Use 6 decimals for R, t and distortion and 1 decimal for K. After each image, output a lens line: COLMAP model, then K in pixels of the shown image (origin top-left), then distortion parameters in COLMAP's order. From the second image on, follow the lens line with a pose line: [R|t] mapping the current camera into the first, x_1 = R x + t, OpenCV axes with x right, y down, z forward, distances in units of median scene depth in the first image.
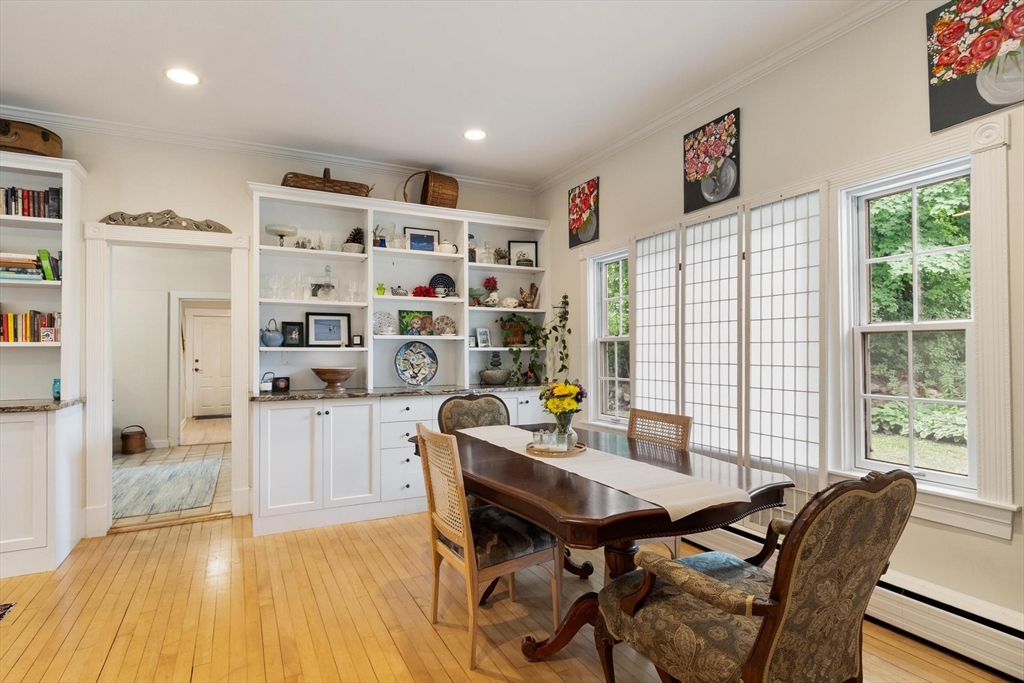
lens RADIAL K [[509.1, 0, 497.8], [0, 509.1, 346.6], [0, 0, 1]] dist [0.000894, -0.001390]
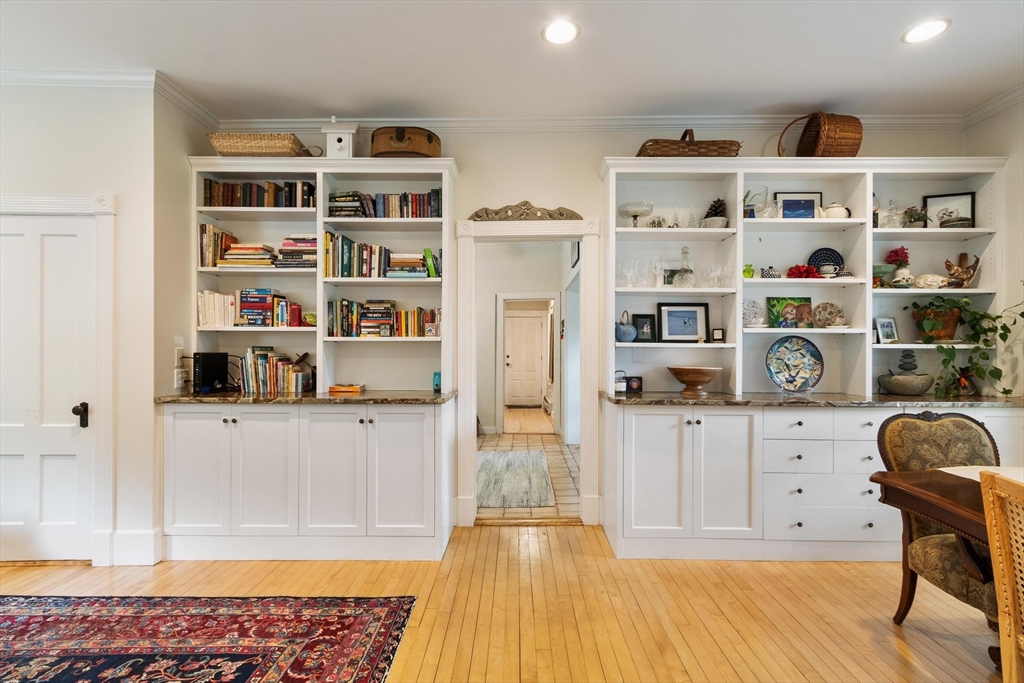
lens RADIAL K [[477.0, 0, 518.0], [0, 477.0, 352.5], [0, 0, 1]] dist [0.003161, 0.000165]
pose [[0.889434, 0.010347, -0.456946, -0.219887], [-0.003470, 0.999868, 0.015886, 0.005593], [0.457050, -0.012544, 0.889352, 0.165538]]
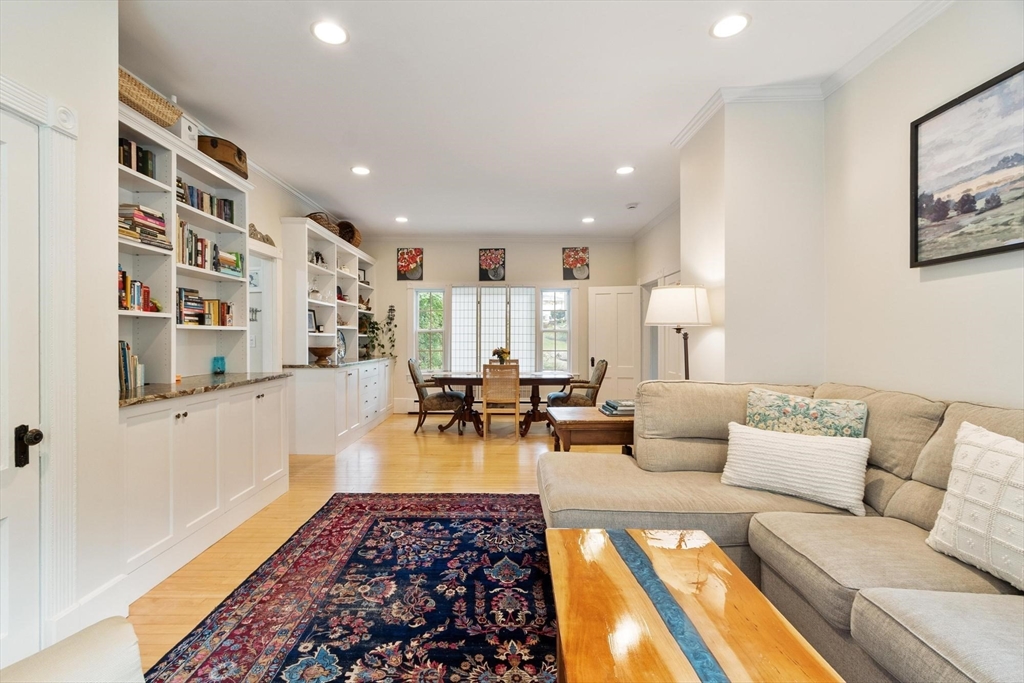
lens RADIAL K [[444.5, 0, 495.0], [0, 444.5, 339.5], [0, 0, 1]] dist [-0.000805, -0.000224]
pose [[0.466237, 0.001884, 0.884658, -1.238777], [-0.010240, 0.999942, 0.003267, 0.010194], [-0.884600, -0.010582, 0.466230, -0.053482]]
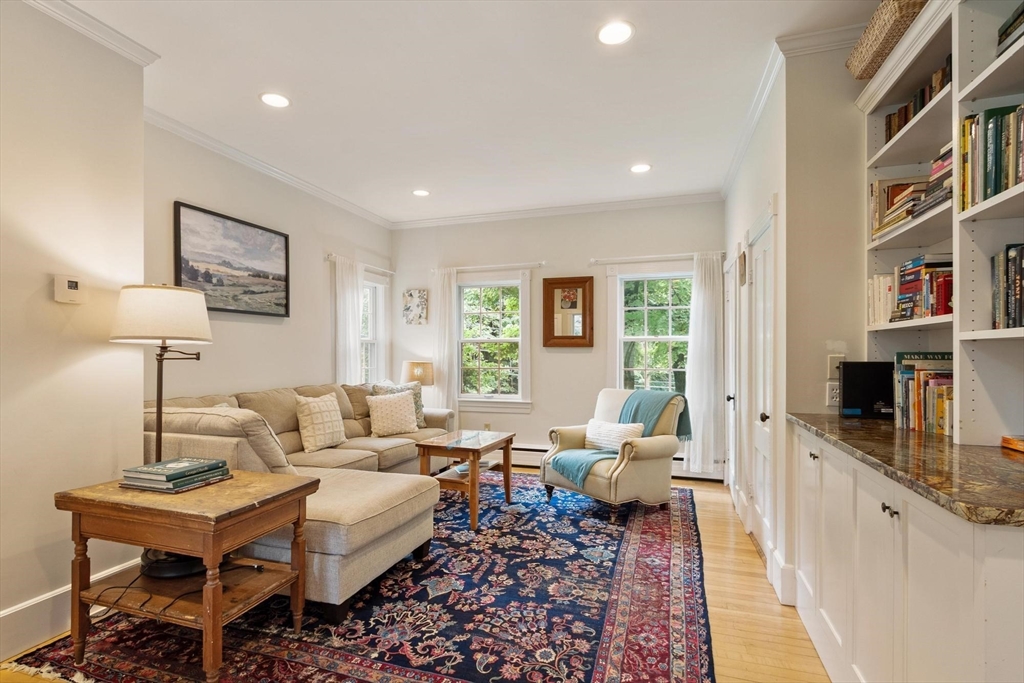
lens RADIAL K [[509.1, 0, 497.8], [0, 509.1, 346.6], [0, 0, 1]] dist [0.000894, -0.001390]
pose [[-0.723137, -0.005565, -0.690682, -0.296155], [0.012769, 0.999689, -0.021423, 0.010077], [0.690586, -0.024311, -0.722841, 0.754379]]
